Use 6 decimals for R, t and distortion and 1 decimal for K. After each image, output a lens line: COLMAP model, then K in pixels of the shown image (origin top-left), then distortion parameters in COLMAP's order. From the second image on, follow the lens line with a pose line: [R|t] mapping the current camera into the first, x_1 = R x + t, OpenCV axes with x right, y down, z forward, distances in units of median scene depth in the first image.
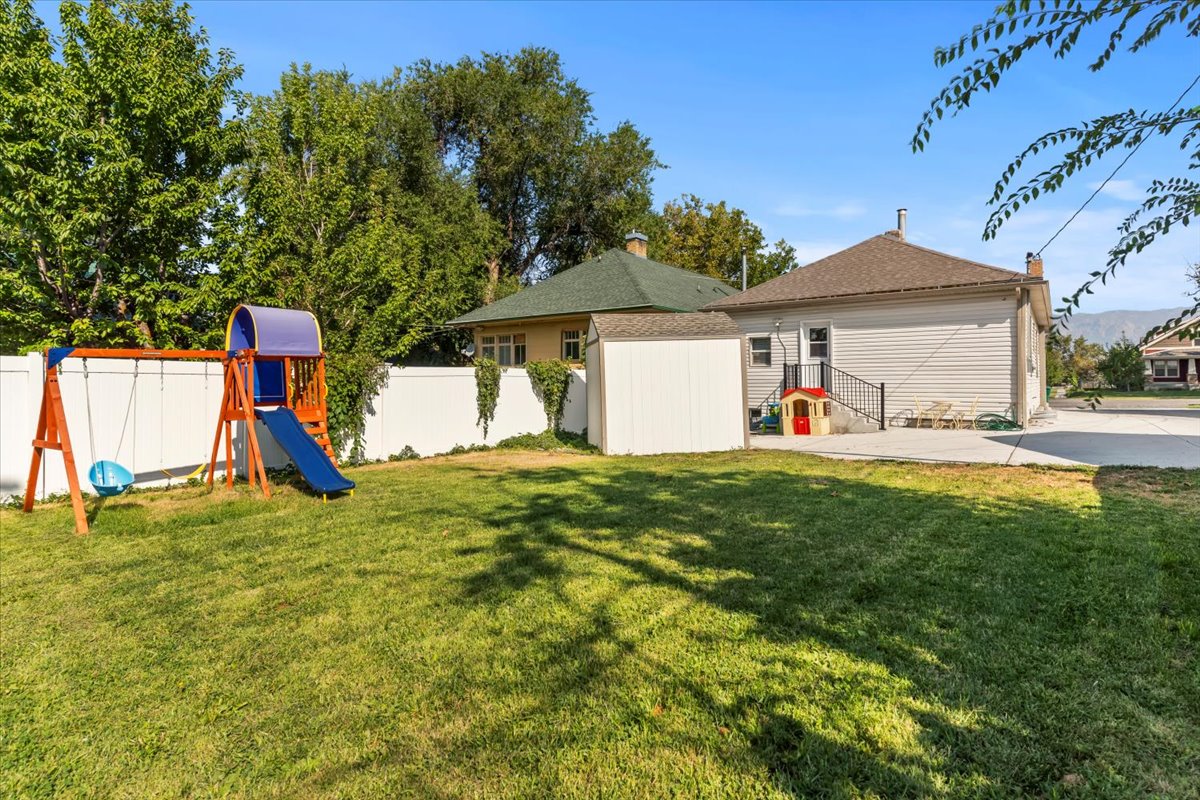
lens RADIAL K [[592.3, 0, 623.2], [0, 592.3, 376.5], [0, 0, 1]] dist [0.001916, -0.000066]
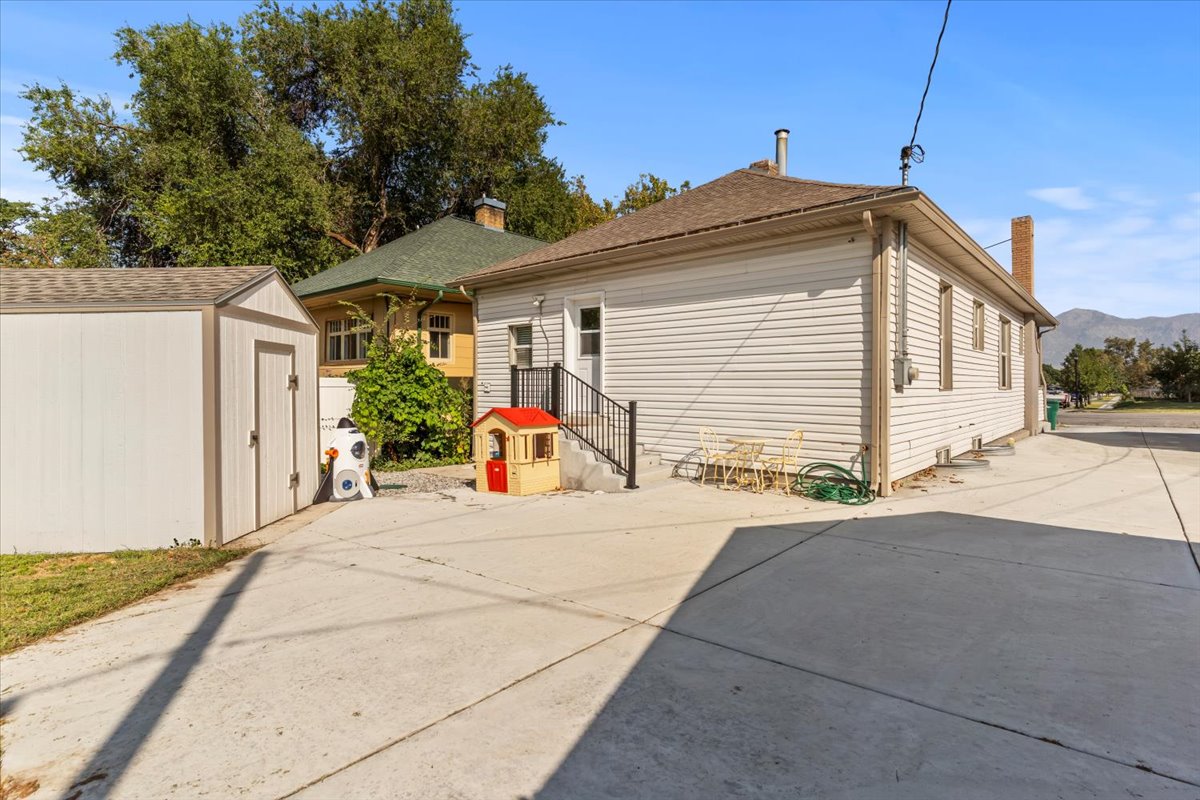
lens RADIAL K [[592.3, 0, 595.1], [0, 592.3, 387.8], [0, 0, 1]] dist [0.001916, -0.000066]
pose [[0.996067, 0.005954, -0.088399, 0.429662], [-0.004853, 0.999908, 0.012665, -0.008368], [0.088466, -0.012186, 0.996005, 0.433517]]
